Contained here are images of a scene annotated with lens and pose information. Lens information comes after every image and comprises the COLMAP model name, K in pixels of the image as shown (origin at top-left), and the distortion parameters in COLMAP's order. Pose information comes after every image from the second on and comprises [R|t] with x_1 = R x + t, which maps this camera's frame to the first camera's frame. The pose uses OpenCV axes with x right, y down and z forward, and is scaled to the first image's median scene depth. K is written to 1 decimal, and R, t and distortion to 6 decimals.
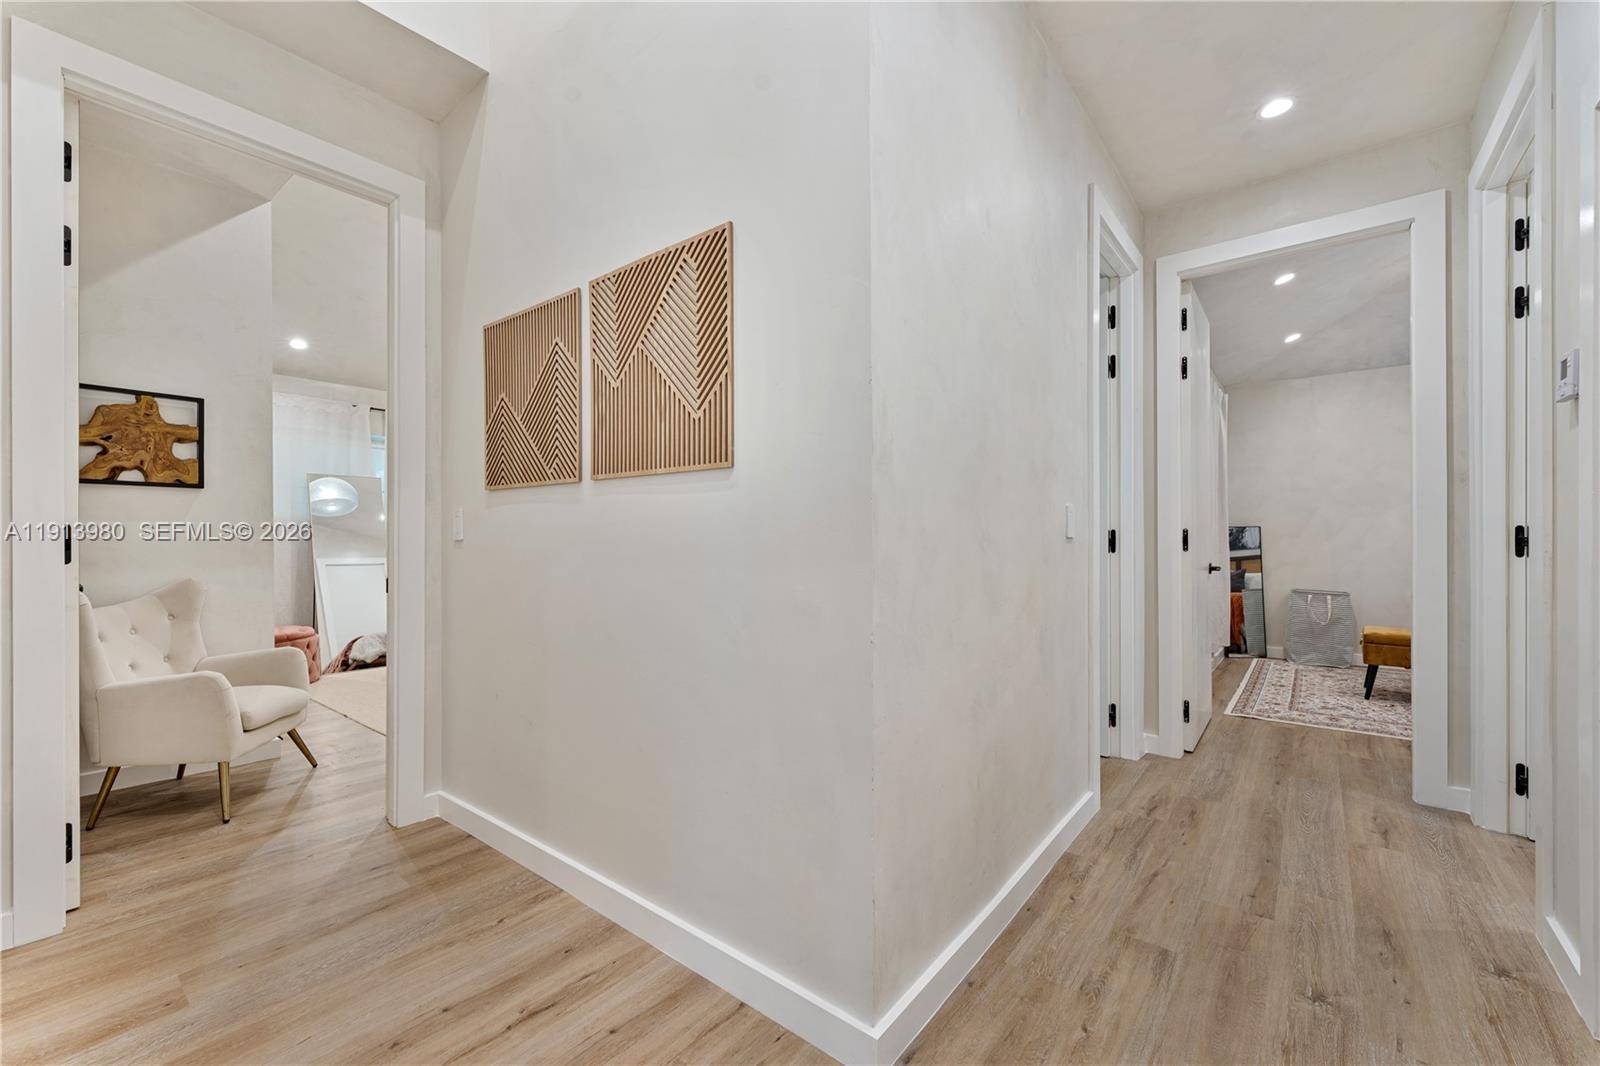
lens RADIAL K [[649.9, 0, 795.2], [0, 649.9, 551.2], [0, 0, 1]] dist [0.001562, 0.000132]
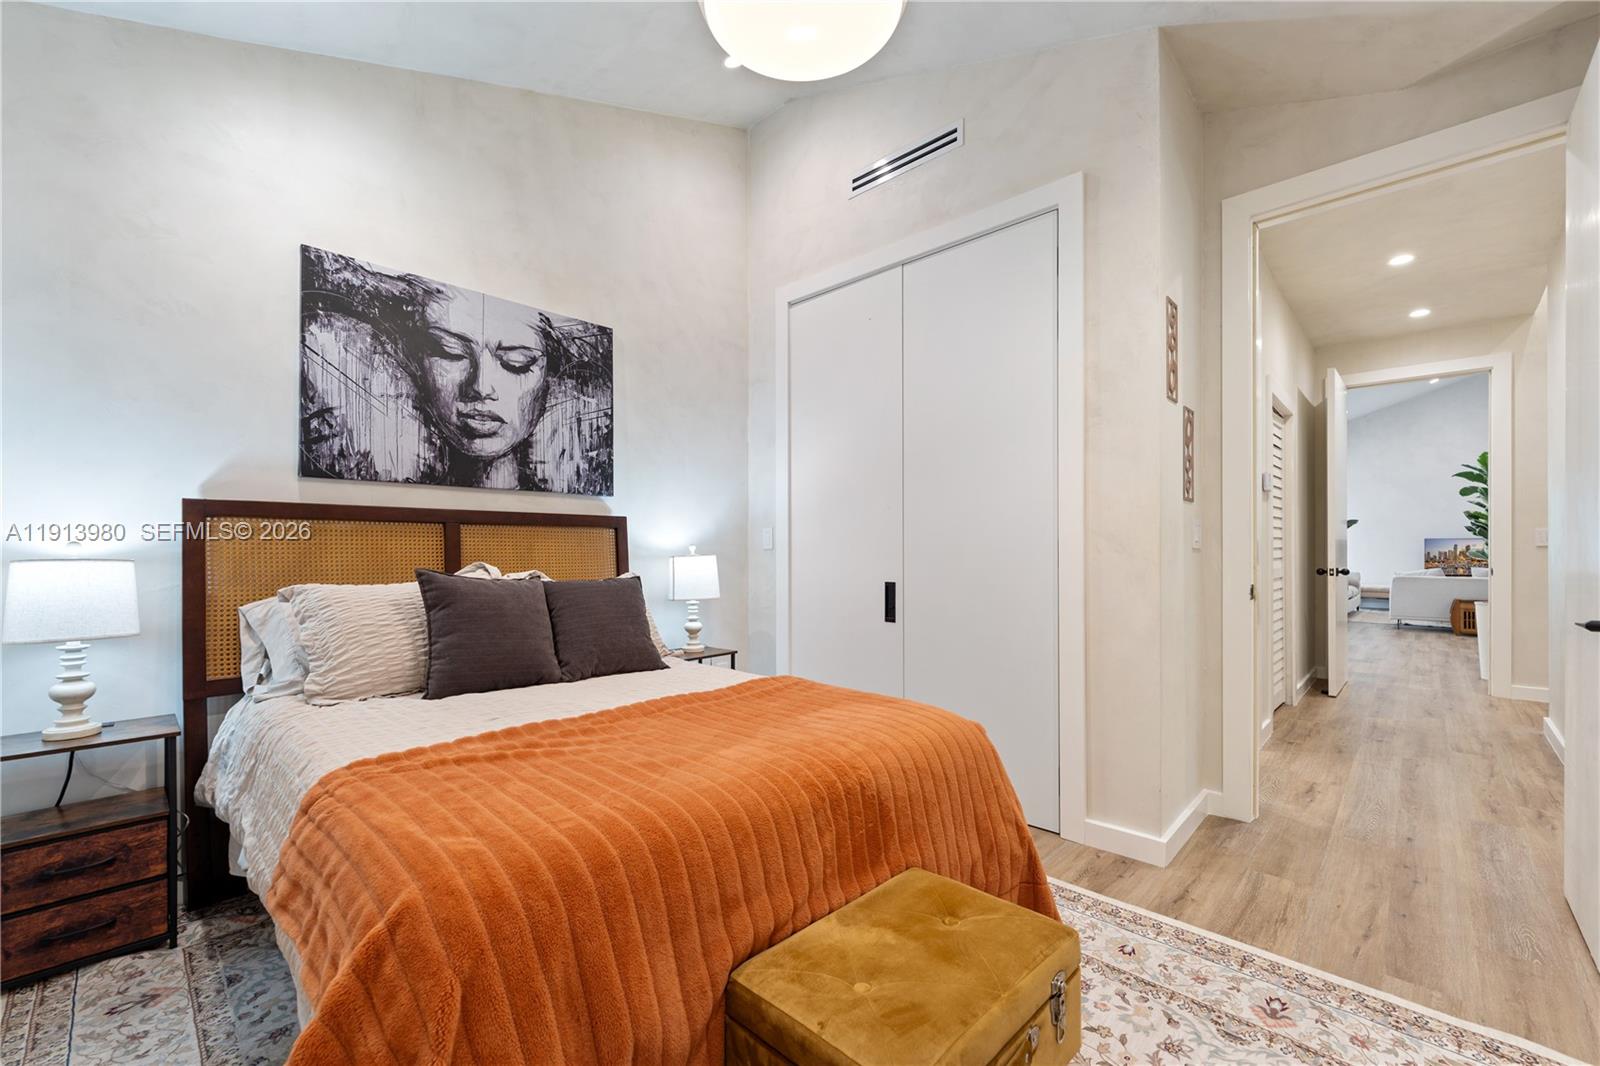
lens RADIAL K [[655.9, 0, 794.6], [0, 655.9, 536.7], [0, 0, 1]] dist [0.000287, -0.000008]
pose [[-0.996183, 0.004811, 0.087159, 1.627591], [0.004795, 0.999988, -0.000388, -0.041971], [-0.087160, 0.000031, -0.996194, 2.137312]]
